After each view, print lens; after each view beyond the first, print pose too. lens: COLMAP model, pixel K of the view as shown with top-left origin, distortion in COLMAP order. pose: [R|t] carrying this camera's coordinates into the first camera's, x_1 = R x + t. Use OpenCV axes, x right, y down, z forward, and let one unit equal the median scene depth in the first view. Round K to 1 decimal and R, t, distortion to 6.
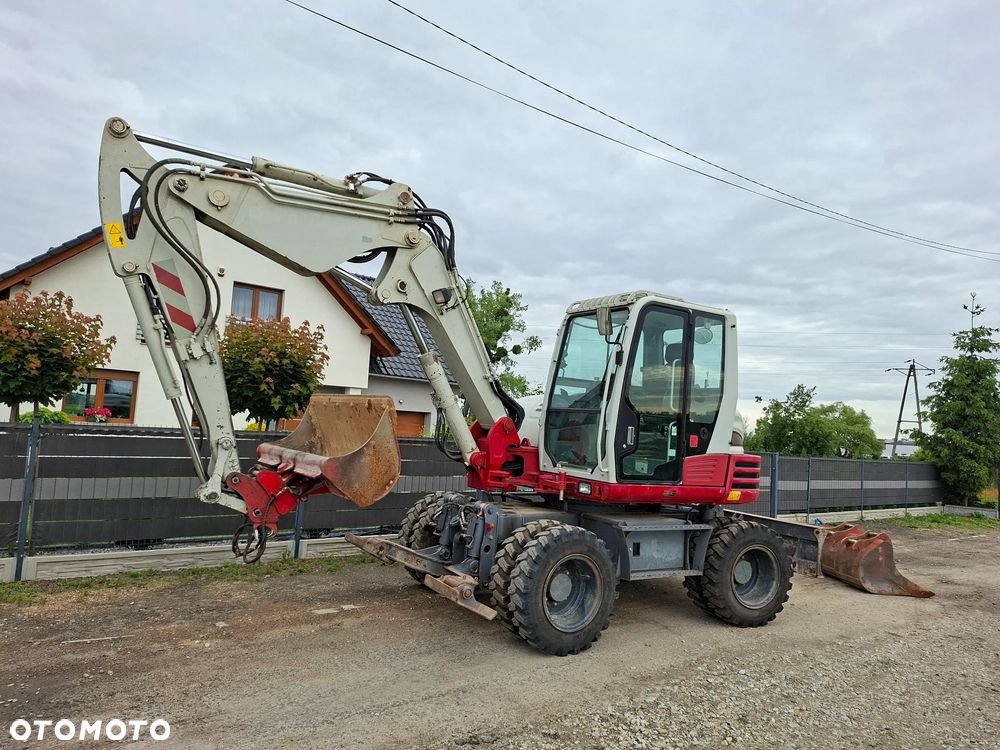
lens RADIAL K [[690.4, 0, 496.1], [0, 690.4, 383.8], [0, 0, 1]] dist [0.098055, -0.130389]
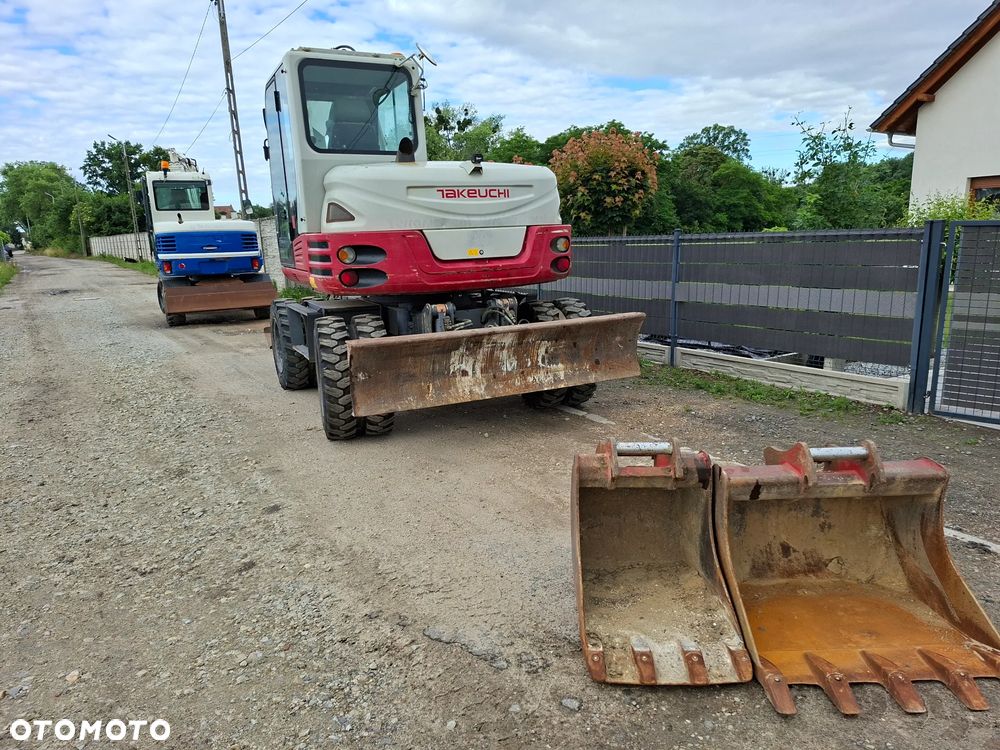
lens RADIAL K [[686.9, 0, 502.3], [0, 686.9, 377.9], [0, 0, 1]] dist [0.090721, -0.120944]
pose [[-0.096673, 0.140353, -0.985371, 1.217834], [0.078532, 0.987997, 0.133023, 0.188306], [0.992213, -0.064524, -0.106535, 1.362931]]
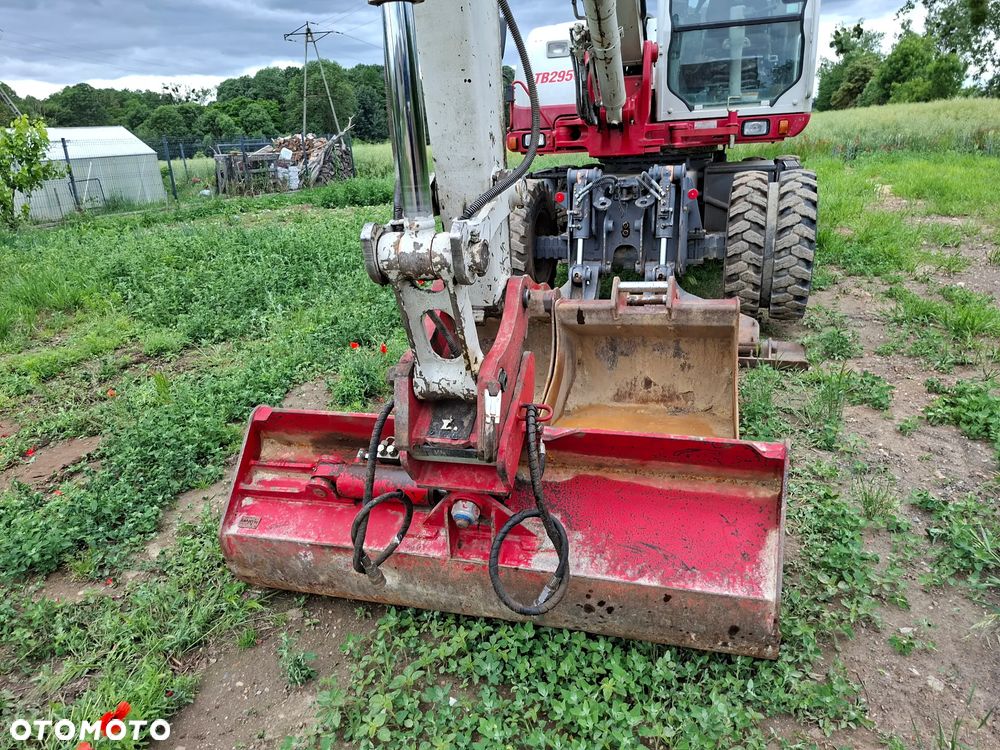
lens RADIAL K [[698.0, 0, 495.8], [0, 698.0, 371.2], [0, 0, 1]] dist [0.099176, -0.121605]
pose [[0.737763, -0.308366, 0.600513, -0.646226], [0.066864, 0.918576, 0.389547, 0.066315], [-0.671740, -0.247241, 0.698310, 0.536648]]
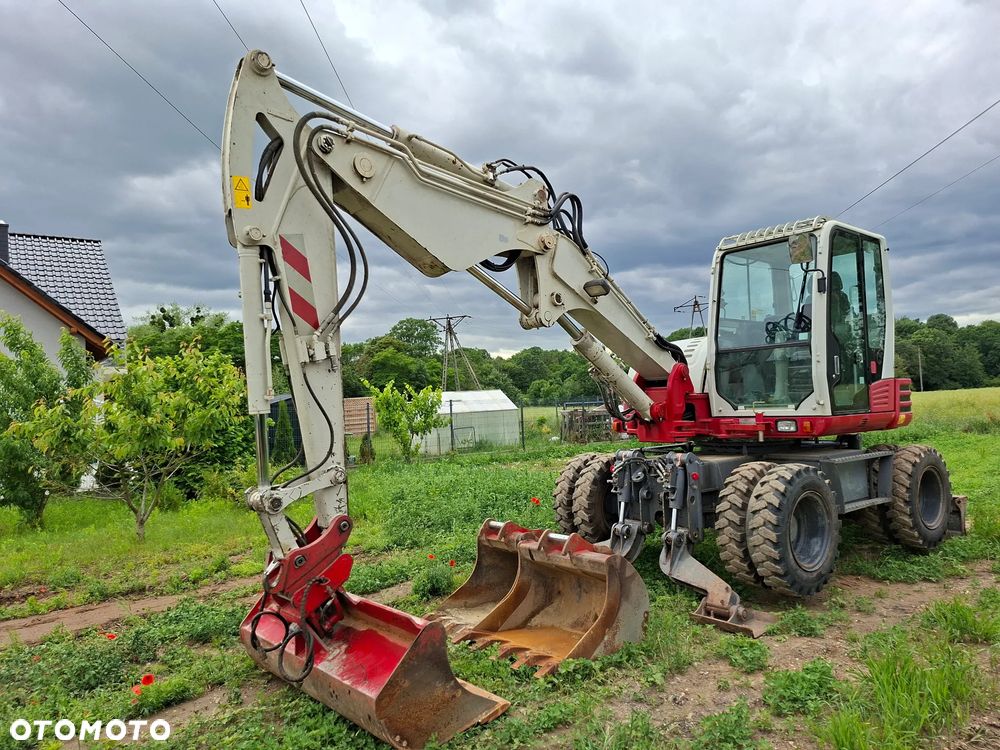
lens RADIAL K [[689.7, 0, 486.6], [0, 689.7, 372.6], [0, 0, 1]] dist [0.091759, -0.125345]
pose [[0.982705, -0.099216, 0.156356, -0.404676], [0.098014, 0.995066, 0.015396, 0.021109], [-0.157112, 0.000196, 0.987581, 0.108970]]
